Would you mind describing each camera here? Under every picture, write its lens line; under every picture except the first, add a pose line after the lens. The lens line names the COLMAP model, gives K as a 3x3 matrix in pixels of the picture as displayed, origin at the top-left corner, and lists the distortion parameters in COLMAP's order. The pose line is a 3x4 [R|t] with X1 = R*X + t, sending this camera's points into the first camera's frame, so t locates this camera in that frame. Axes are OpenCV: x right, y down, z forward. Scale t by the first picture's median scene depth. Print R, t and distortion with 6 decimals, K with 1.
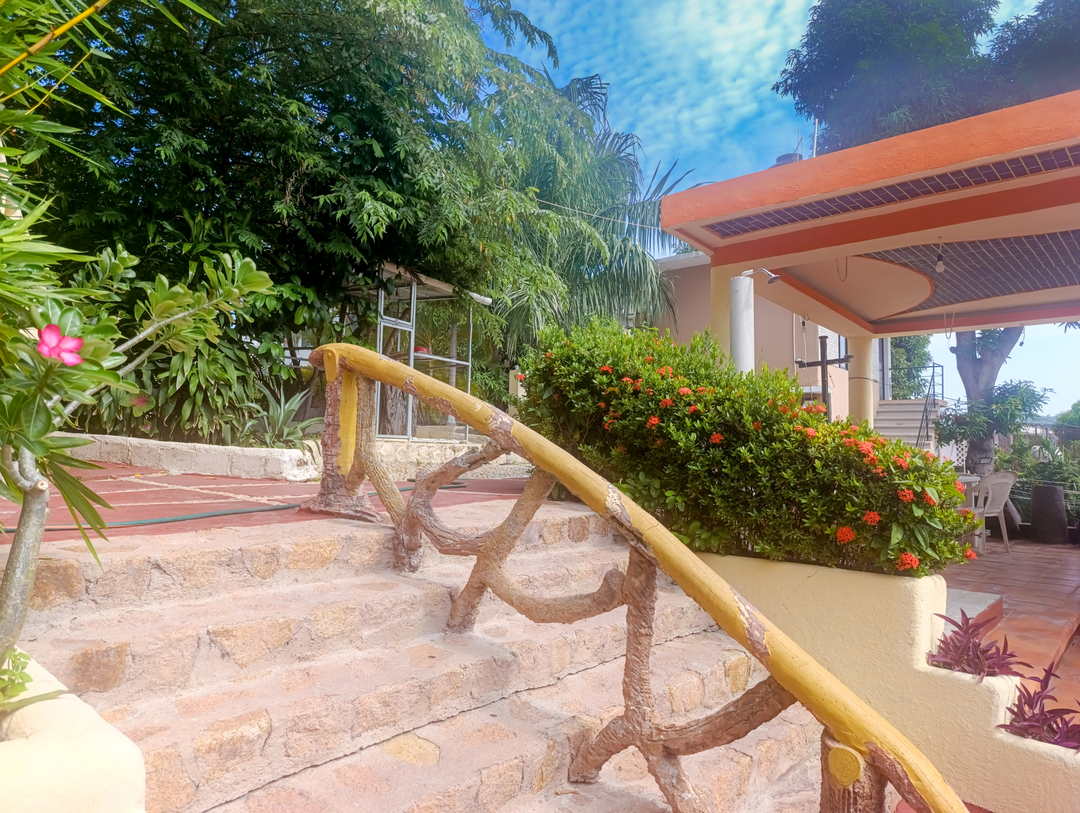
lens RADIAL K [[737.9, 0, 536.1], [0, 737.9, 406.1], [0, 0, 1]] dist [0.049801, -0.063038]
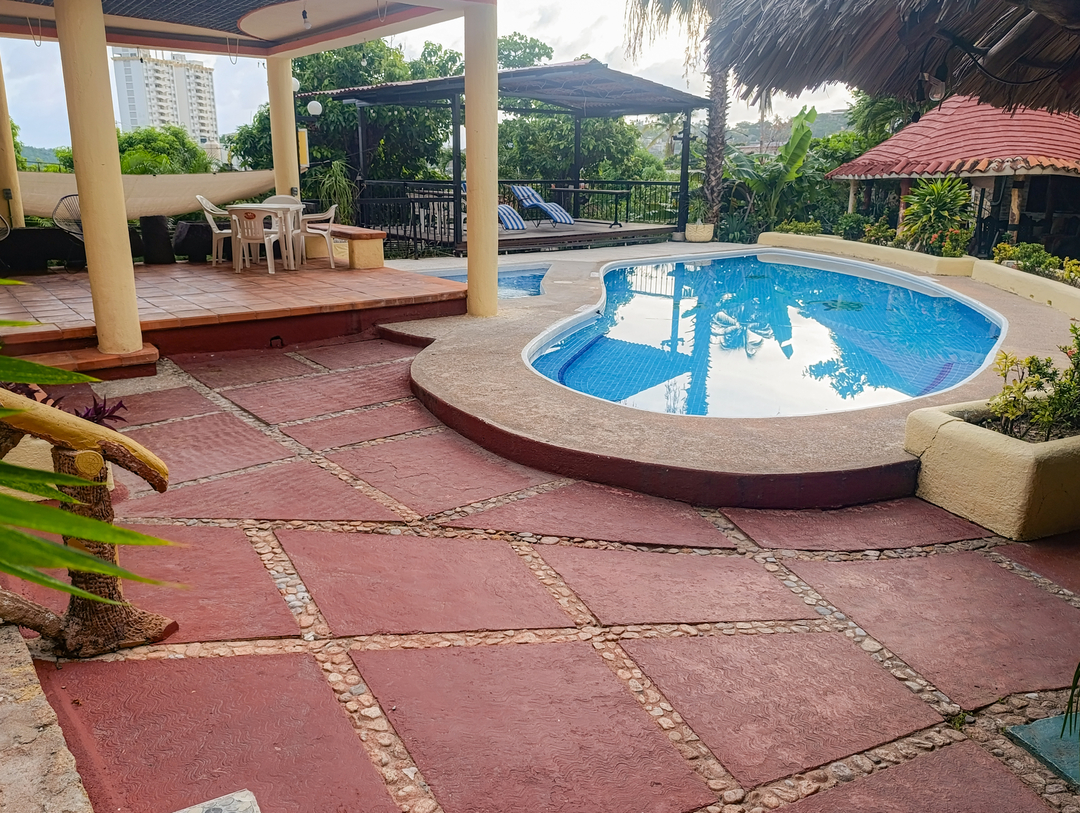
lens RADIAL K [[818.1, 0, 534.7], [0, 818.1, 408.3], [0, 0, 1]] dist [0.045406, -0.060753]
pose [[0.159939, -0.282847, 0.945736, -0.419317], [-0.062784, 0.953215, 0.295701, -0.050667], [-0.985128, -0.106671, 0.134699, 0.009987]]
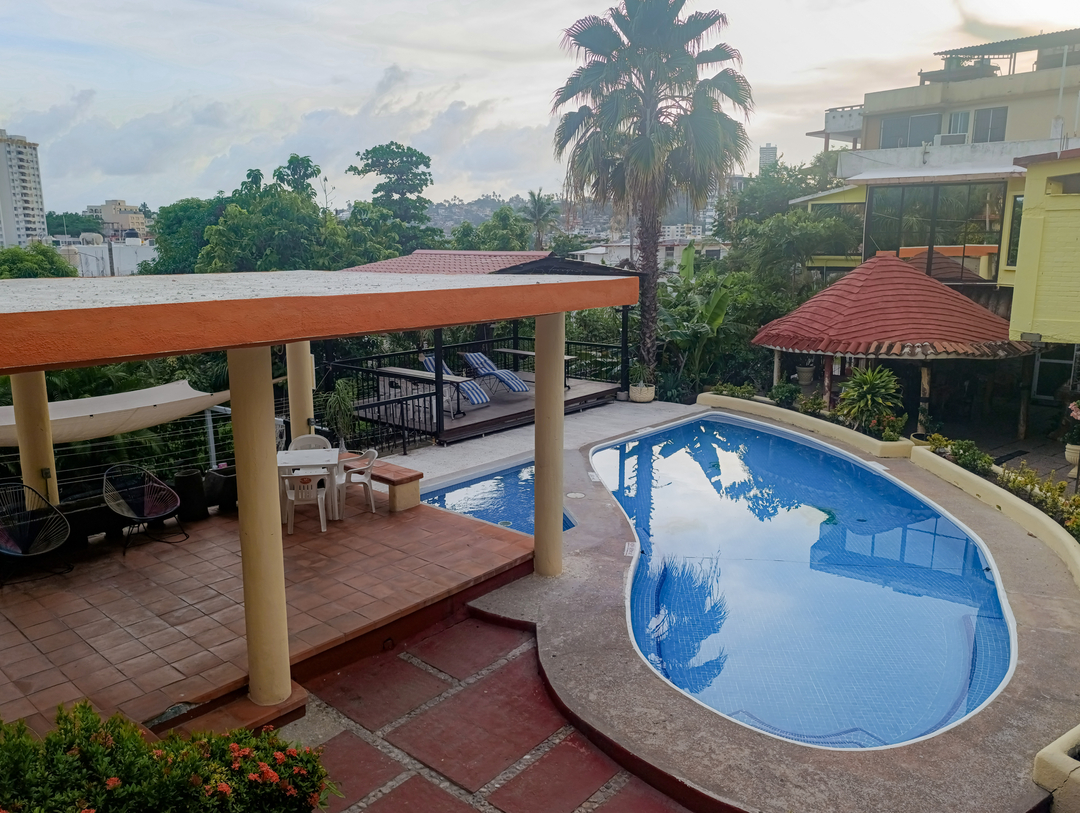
lens RADIAL K [[821.3, 0, 538.1], [0, 821.3, 403.1], [0, 0, 1]] dist [0.051486, -0.058510]
pose [[-0.021289, -0.203635, 0.978815, -0.516408], [-0.056999, 0.977692, 0.202161, -0.631736], [-0.998147, -0.051488, -0.032421, 0.656294]]
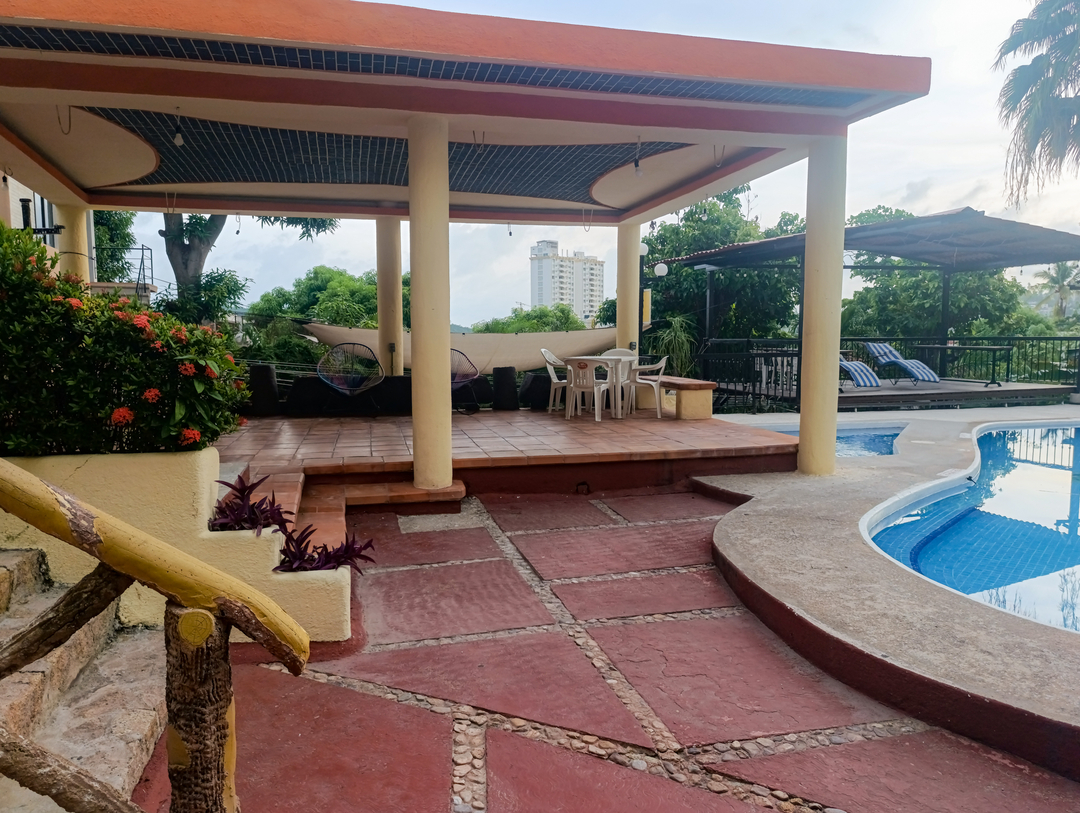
lens RADIAL K [[764.1, 0, 543.9], [0, 764.1, 412.2], [0, 0, 1]] dist [0.051004, -0.059280]
pose [[0.555901, -0.090171, 0.826344, -0.080559], [-0.036679, 0.990470, 0.132756, 0.019652], [-0.830439, -0.104109, 0.547295, 0.034414]]
